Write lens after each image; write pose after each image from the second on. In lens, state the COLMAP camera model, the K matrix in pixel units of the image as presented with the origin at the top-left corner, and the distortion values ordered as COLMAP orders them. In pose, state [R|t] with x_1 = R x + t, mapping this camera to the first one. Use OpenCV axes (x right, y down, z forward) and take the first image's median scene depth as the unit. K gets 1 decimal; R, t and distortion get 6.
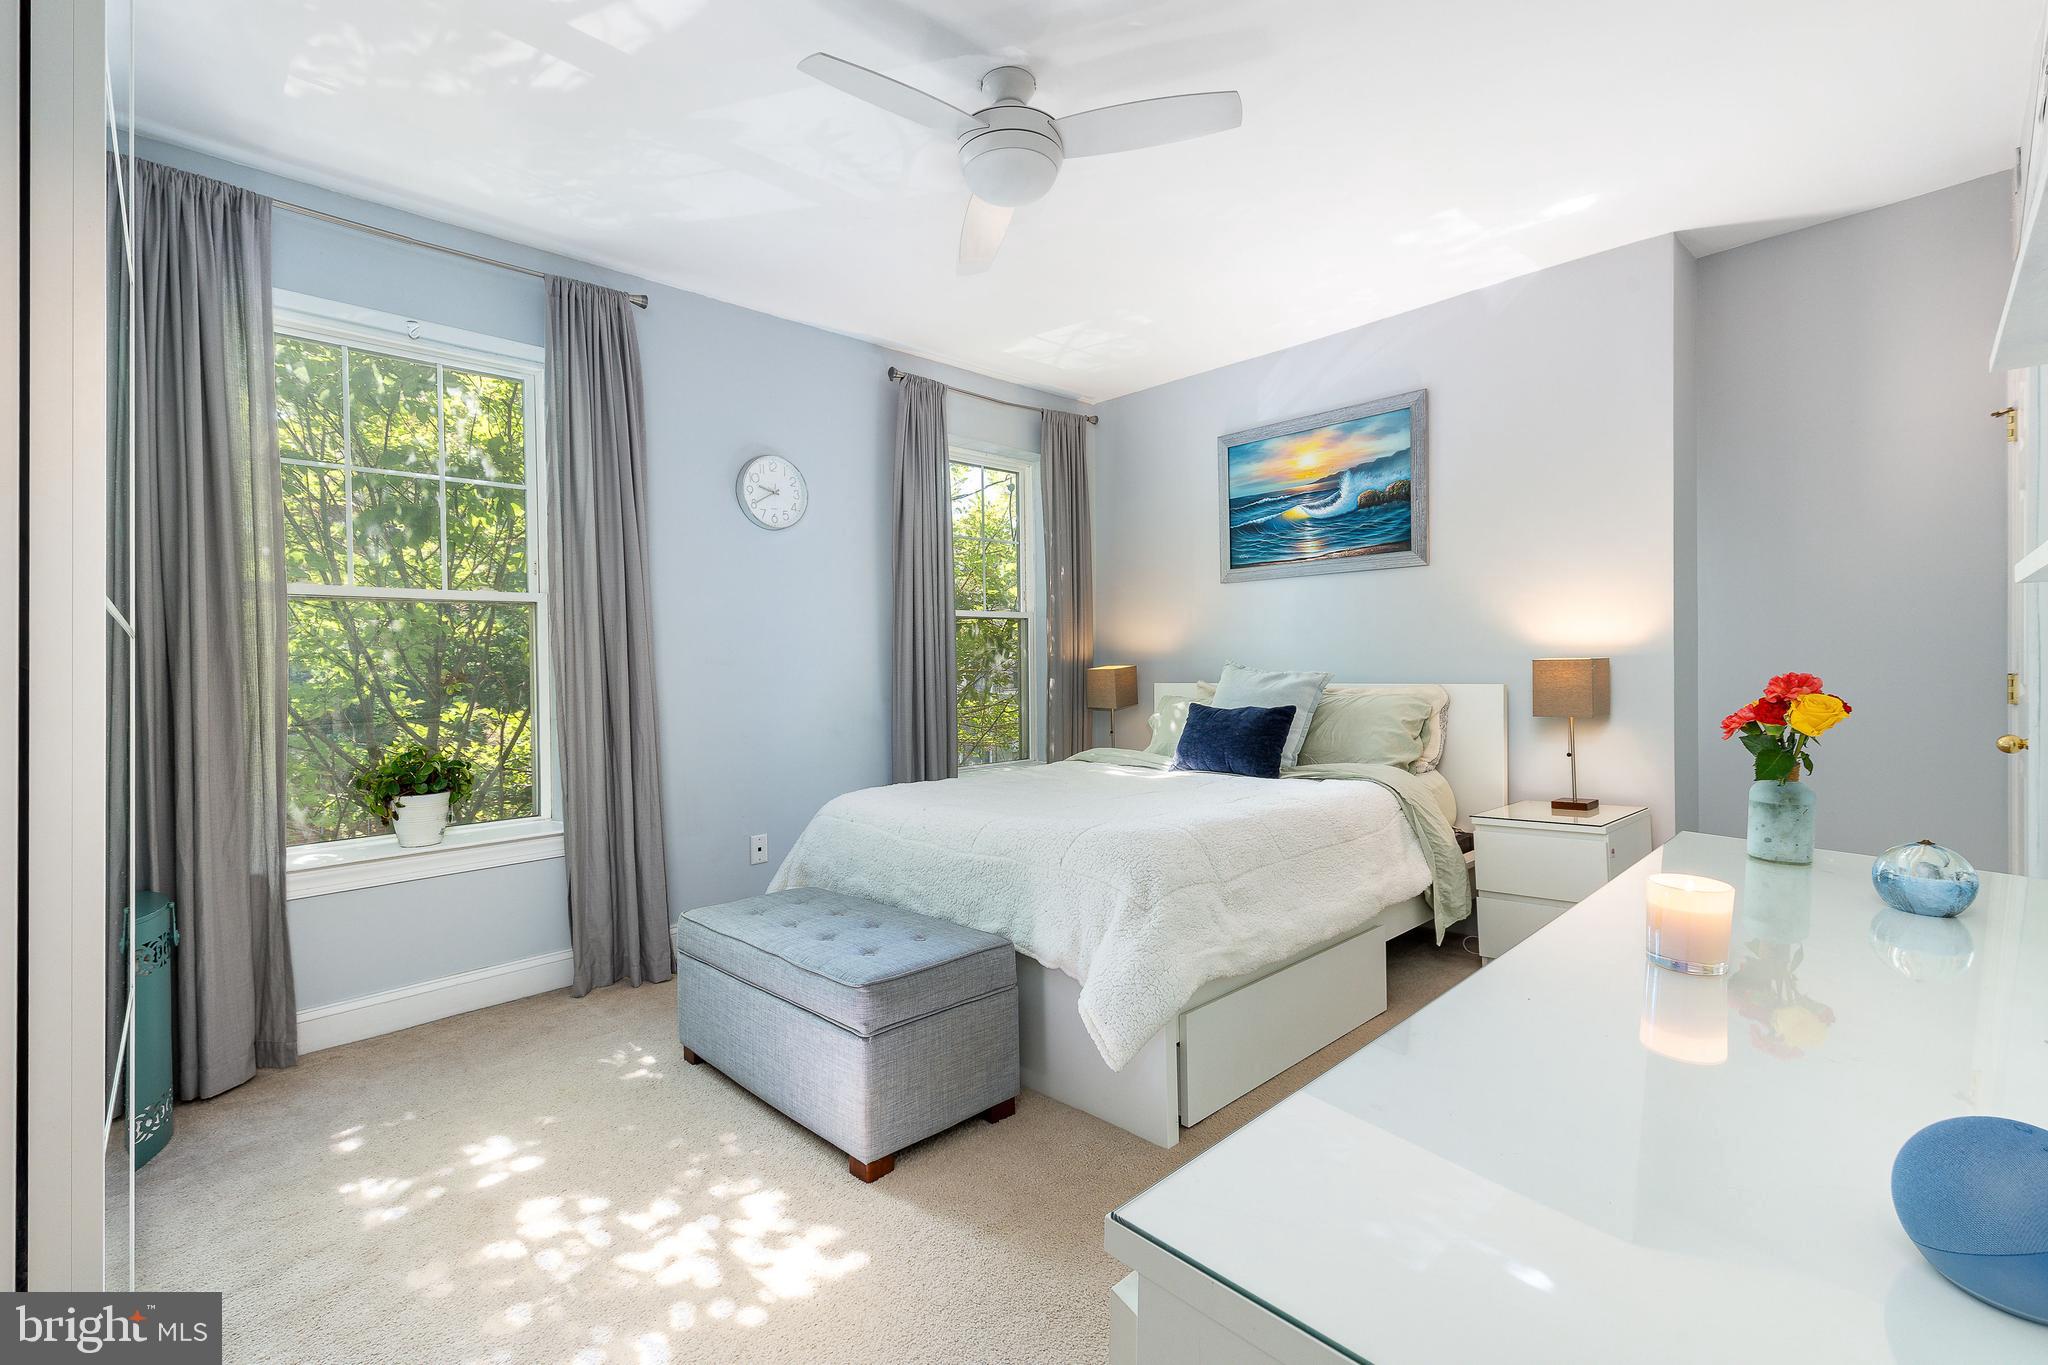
lens RADIAL K [[922.6, 0, 1033.8], [0, 922.6, 677.7], [0, 0, 1]] dist [0.002873, -0.001422]
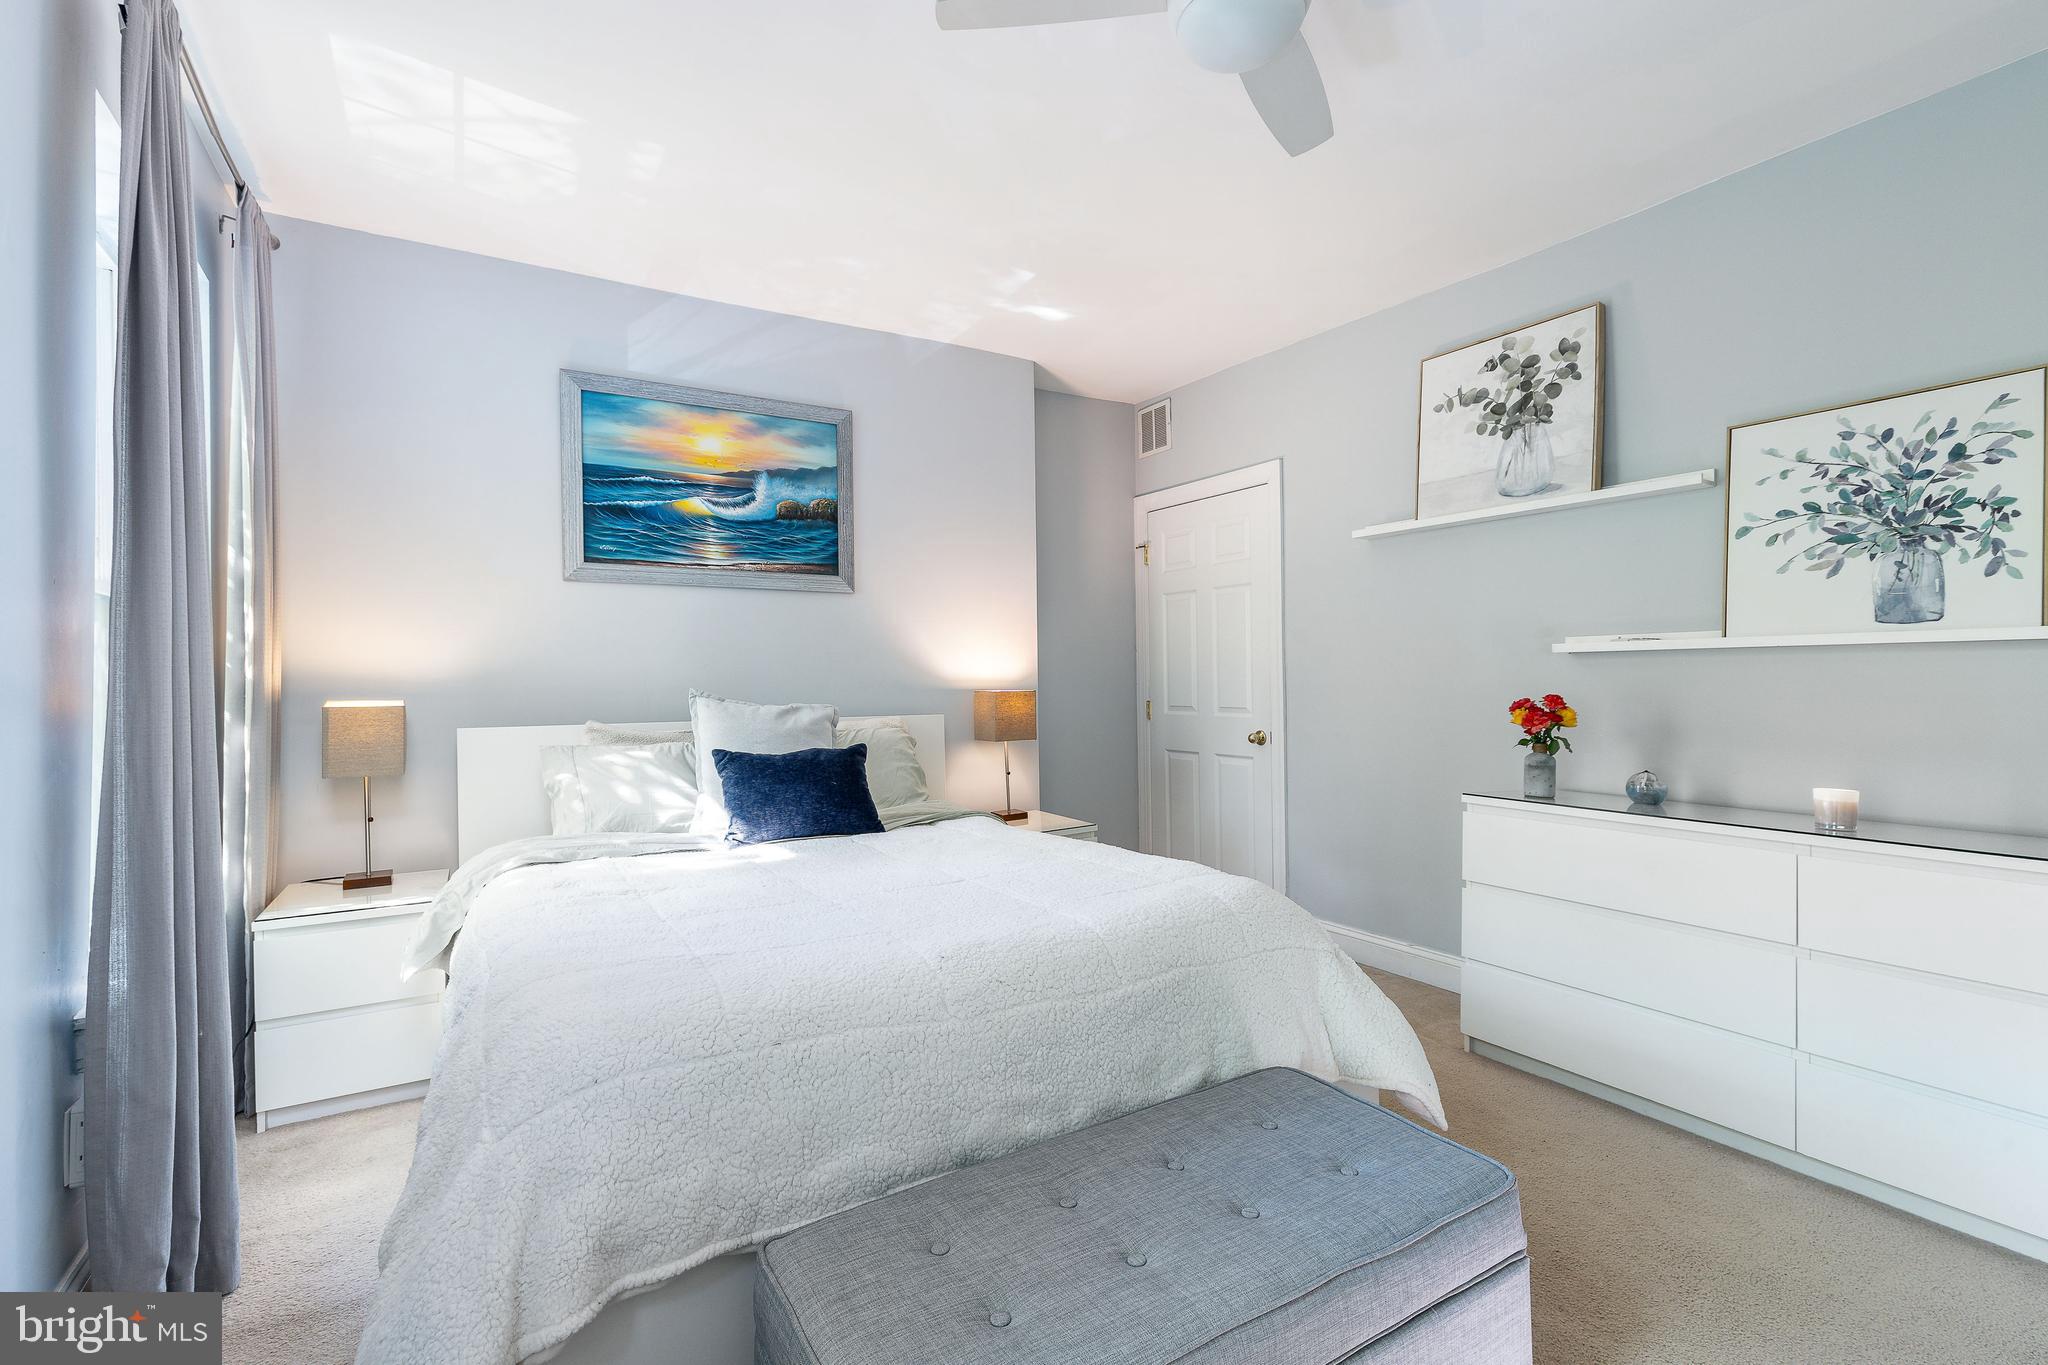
lens RADIAL K [[922.6, 0, 1031.2], [0, 922.6, 672.3], [0, 0, 1]] dist [0.002873, -0.001422]
pose [[0.222764, 0.039331, 0.974079, -0.427464], [0.029915, 0.998439, -0.047156, 0.008974], [-0.974413, 0.039644, 0.221240, 0.574049]]
